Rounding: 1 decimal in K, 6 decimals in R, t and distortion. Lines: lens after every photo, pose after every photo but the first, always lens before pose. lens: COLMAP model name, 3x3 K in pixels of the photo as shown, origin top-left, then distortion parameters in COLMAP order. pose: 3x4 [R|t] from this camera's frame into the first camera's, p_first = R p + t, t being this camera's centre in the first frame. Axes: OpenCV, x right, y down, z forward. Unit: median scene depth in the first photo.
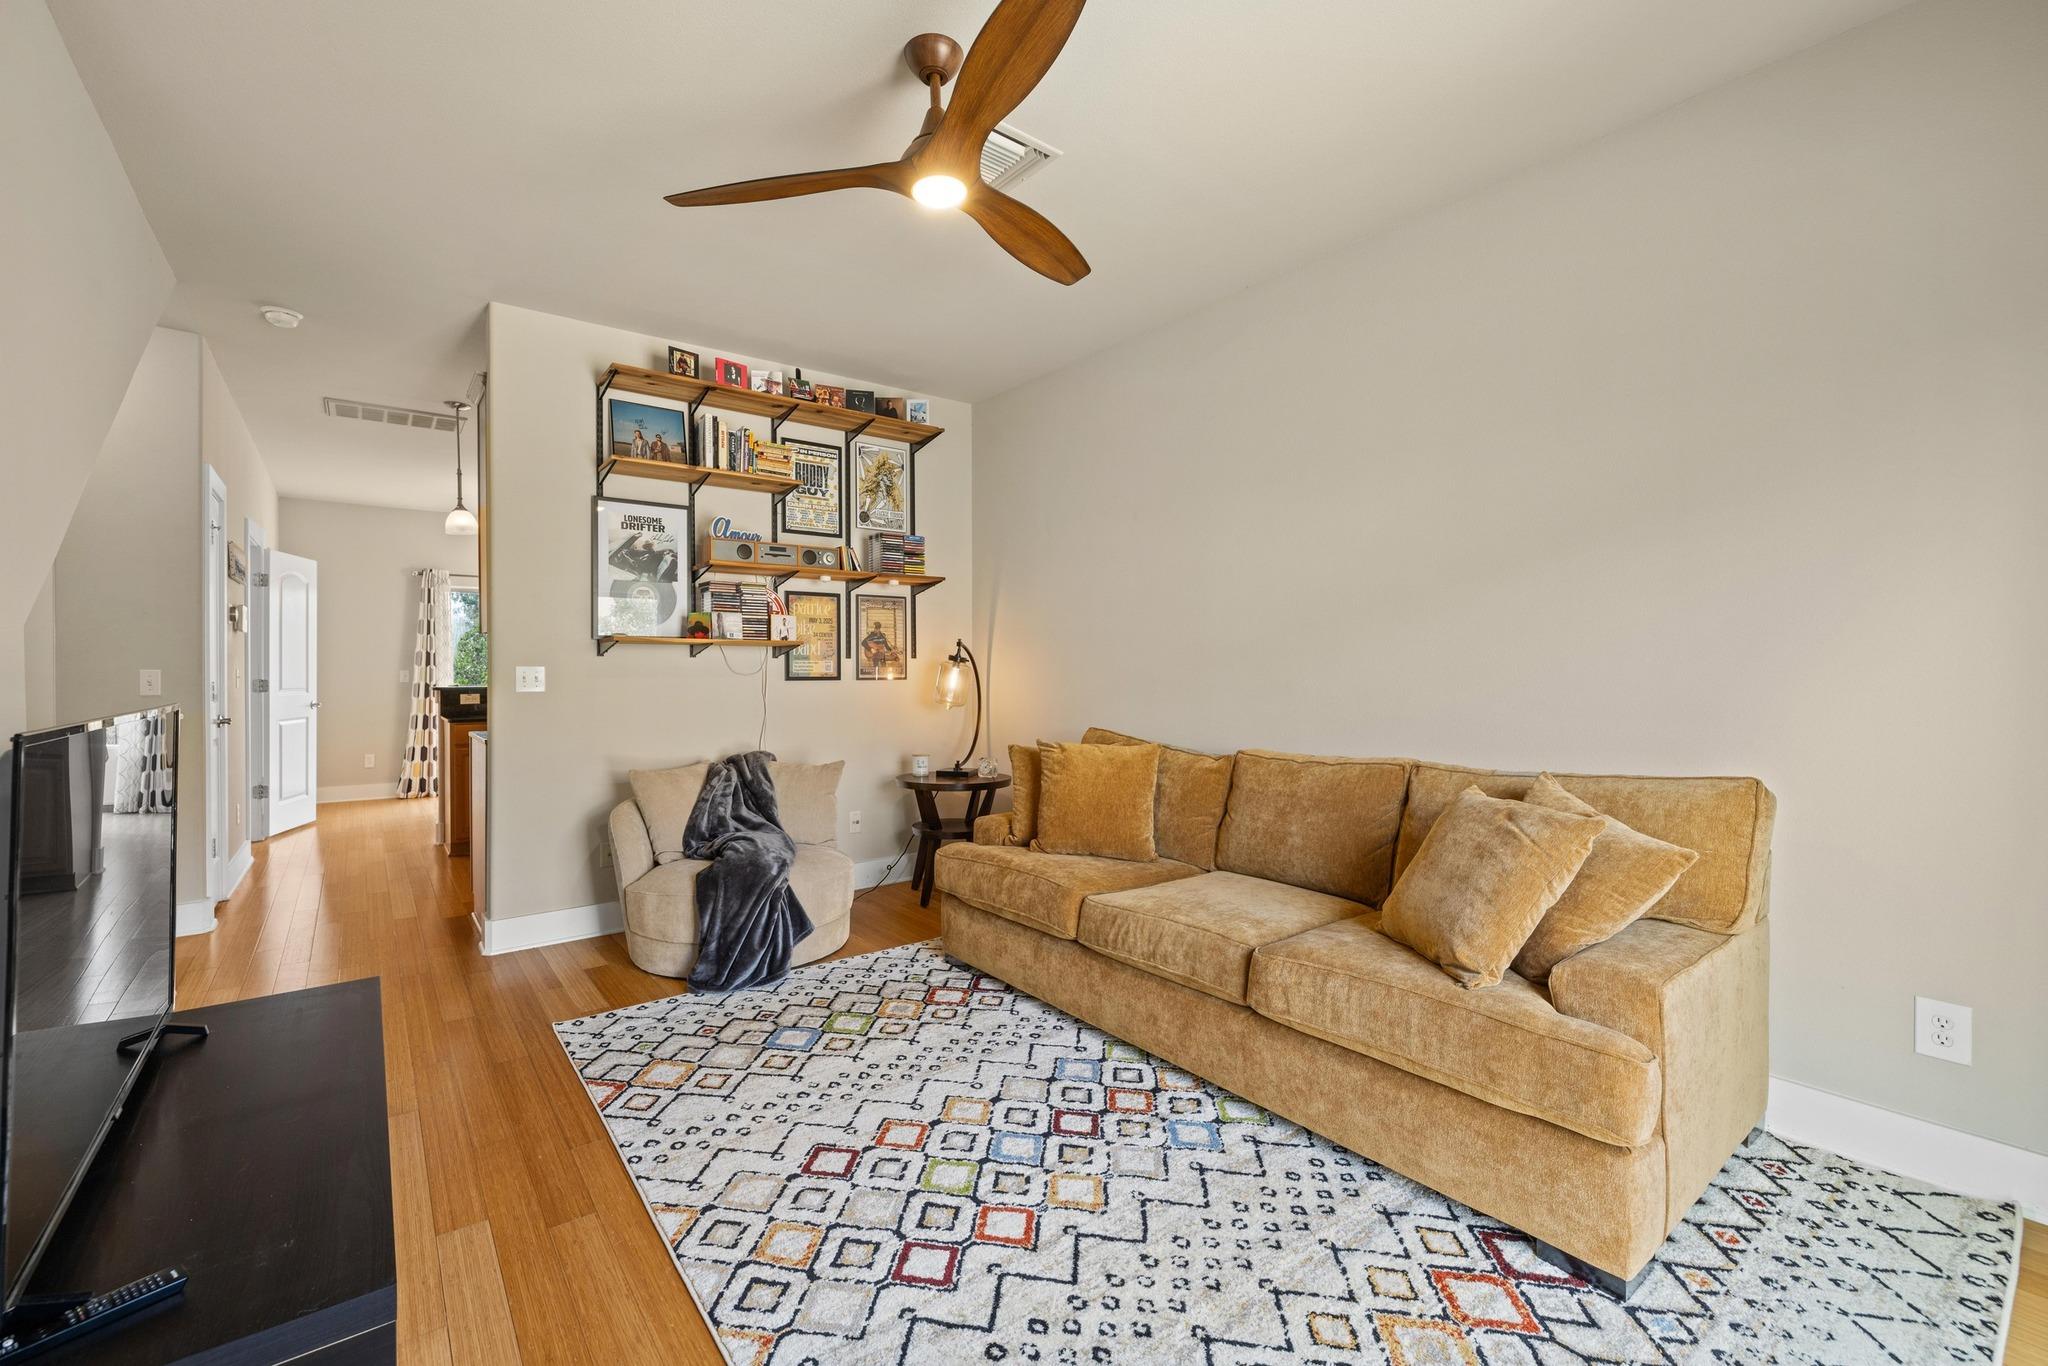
lens RADIAL K [[873.9, 0, 1020.6], [0, 873.9, 672.9], [0, 0, 1]] dist [-0.002469, -0.000072]
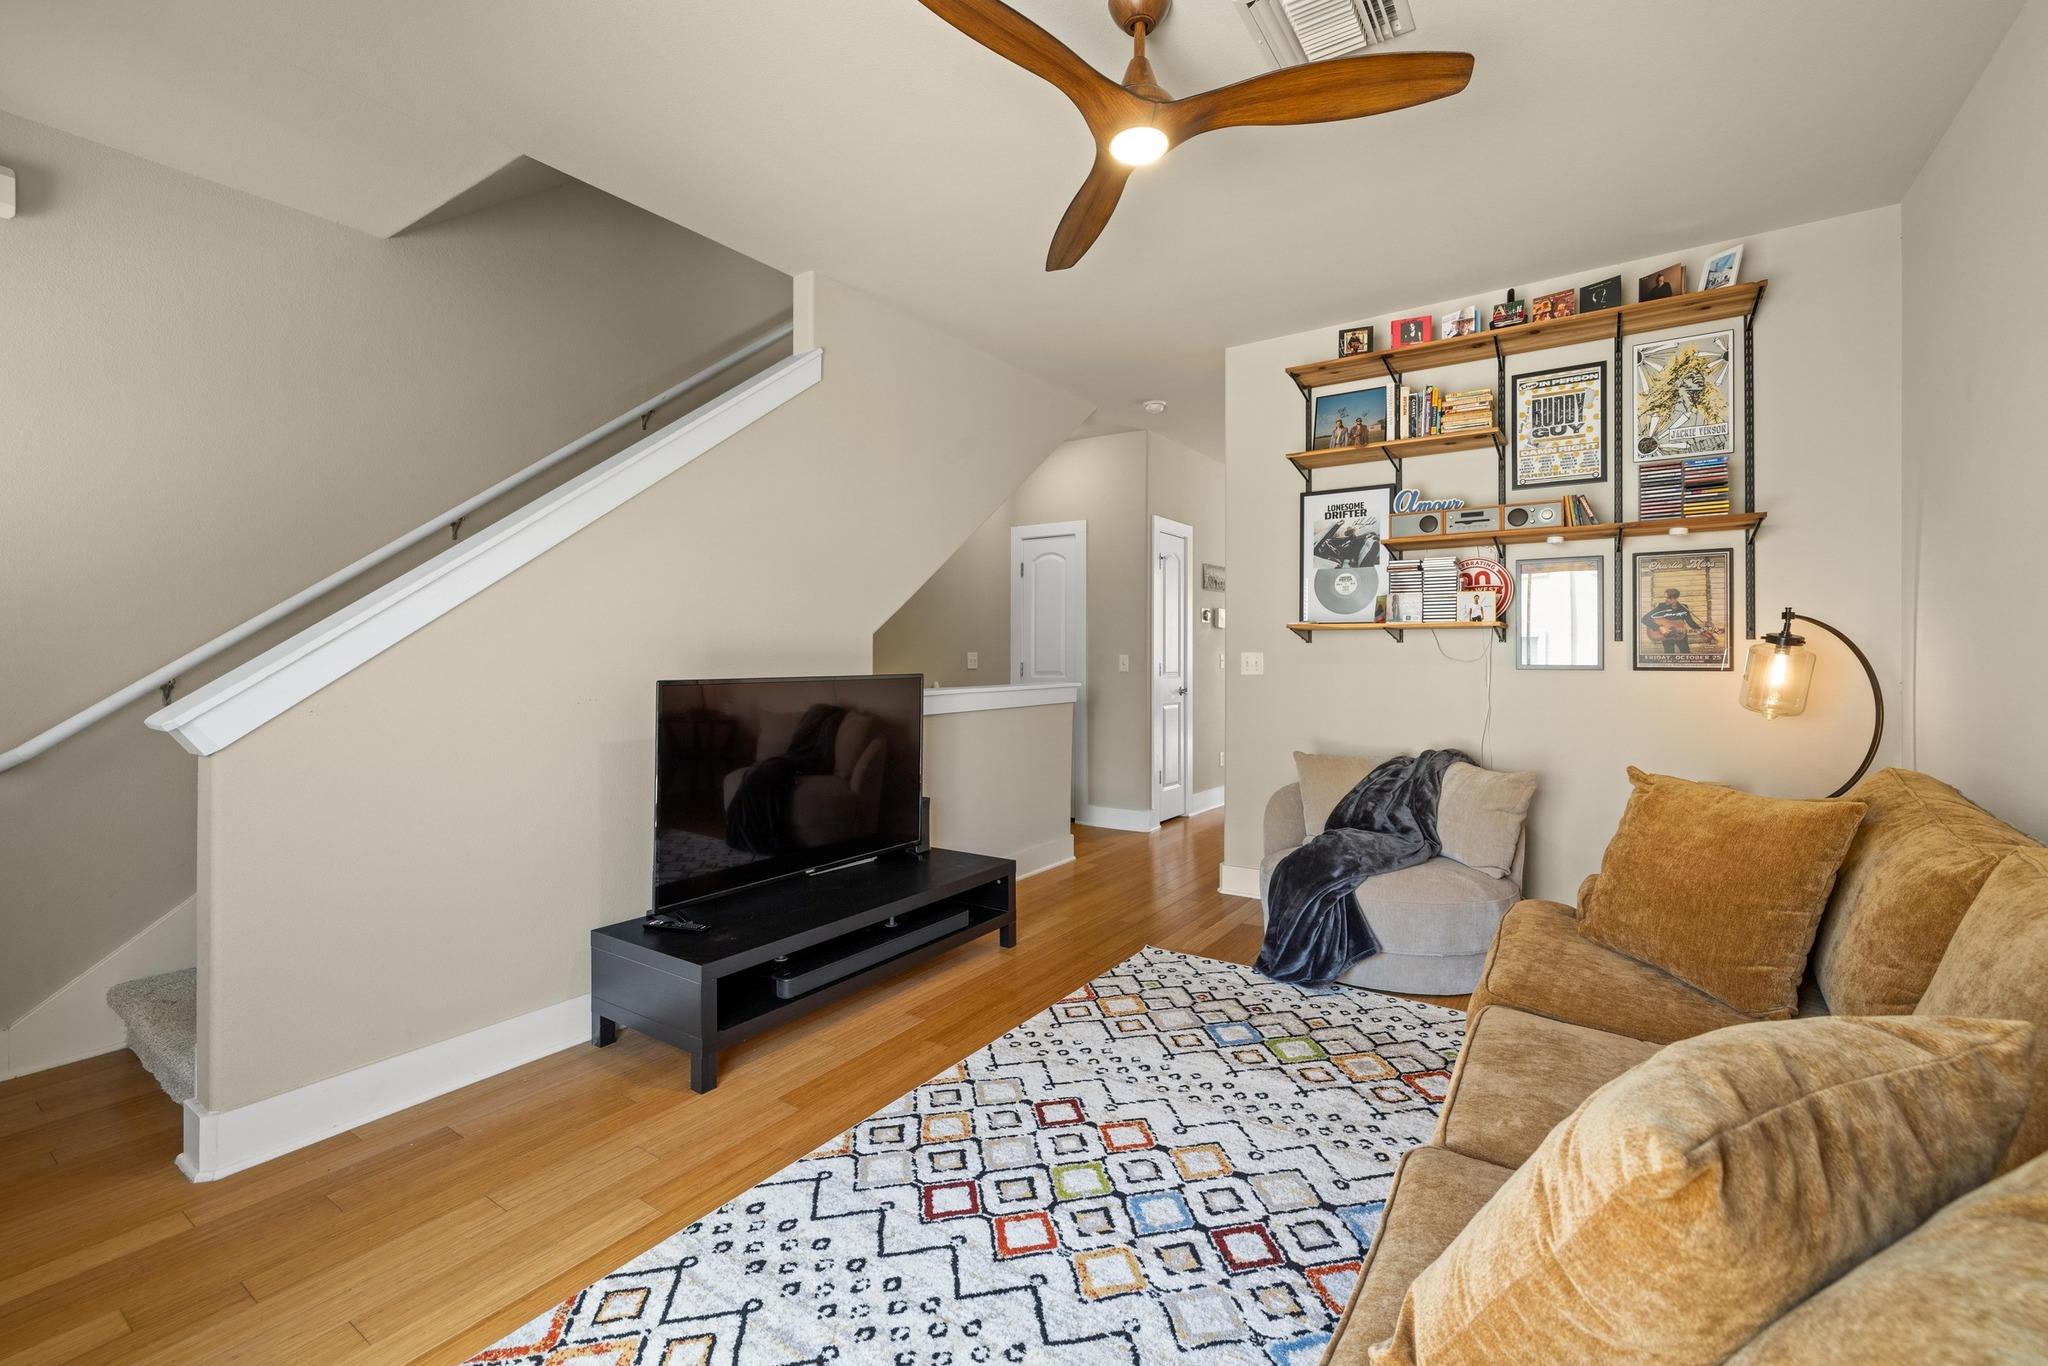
lens RADIAL K [[873.9, 0, 994.2], [0, 873.9, 658.6], [0, 0, 1]] dist [-0.002469, -0.000072]
pose [[0.293058, 0.004816, -0.956083, 0.581459], [-0.004338, 0.999984, 0.003708, -0.003565], [0.956085, 0.003061, 0.293074, 0.445859]]
